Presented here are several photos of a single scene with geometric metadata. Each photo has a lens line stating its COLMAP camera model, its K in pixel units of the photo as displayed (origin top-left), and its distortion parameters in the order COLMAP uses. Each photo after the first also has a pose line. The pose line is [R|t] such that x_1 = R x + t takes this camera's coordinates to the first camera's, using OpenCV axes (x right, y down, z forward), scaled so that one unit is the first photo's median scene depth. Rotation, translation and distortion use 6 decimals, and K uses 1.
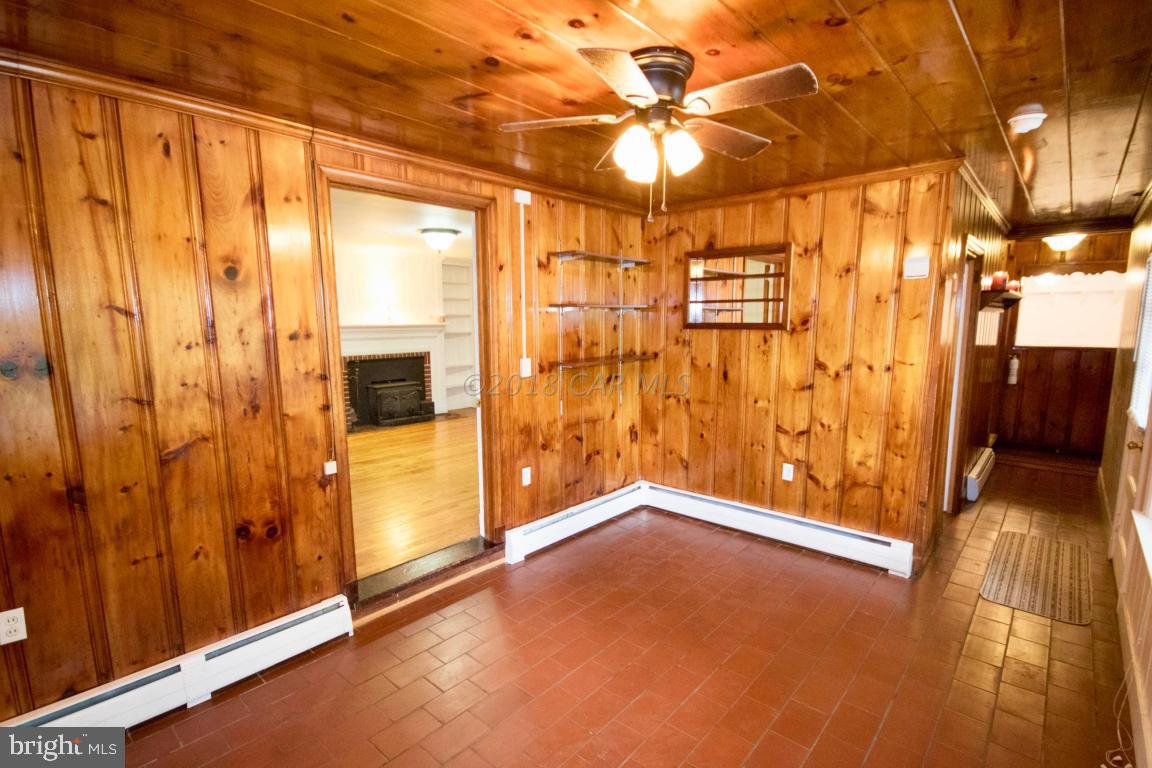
lens RADIAL K [[563.6, 0, 580.5], [0, 563.6, 403.2], [0, 0, 1]] dist [0.015387, -0.016068]
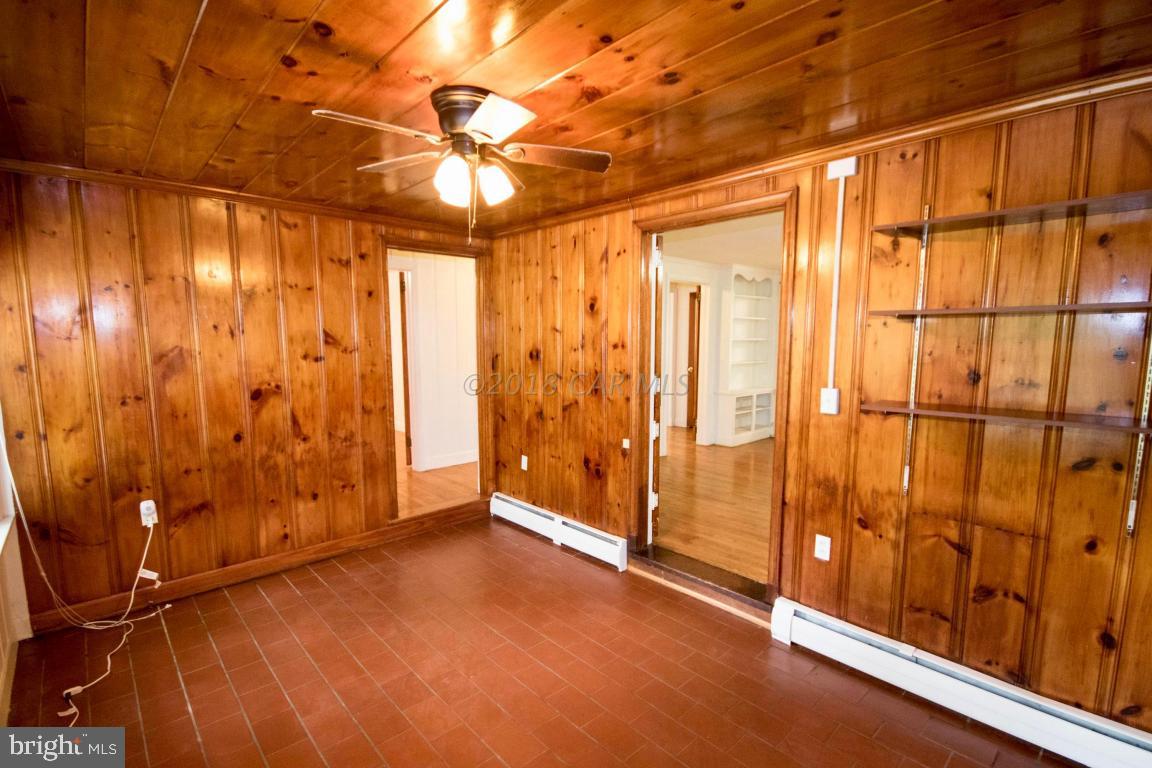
lens RADIAL K [[531.8, 0, 572.8], [0, 531.8, 402.7], [0, 0, 1]] dist [-0.003214, -0.001381]
pose [[-0.112779, 0.123069, -0.985969, 0.624440], [-0.150163, 0.978792, 0.139349, -0.107298], [0.982208, 0.163771, -0.091907, 0.737467]]
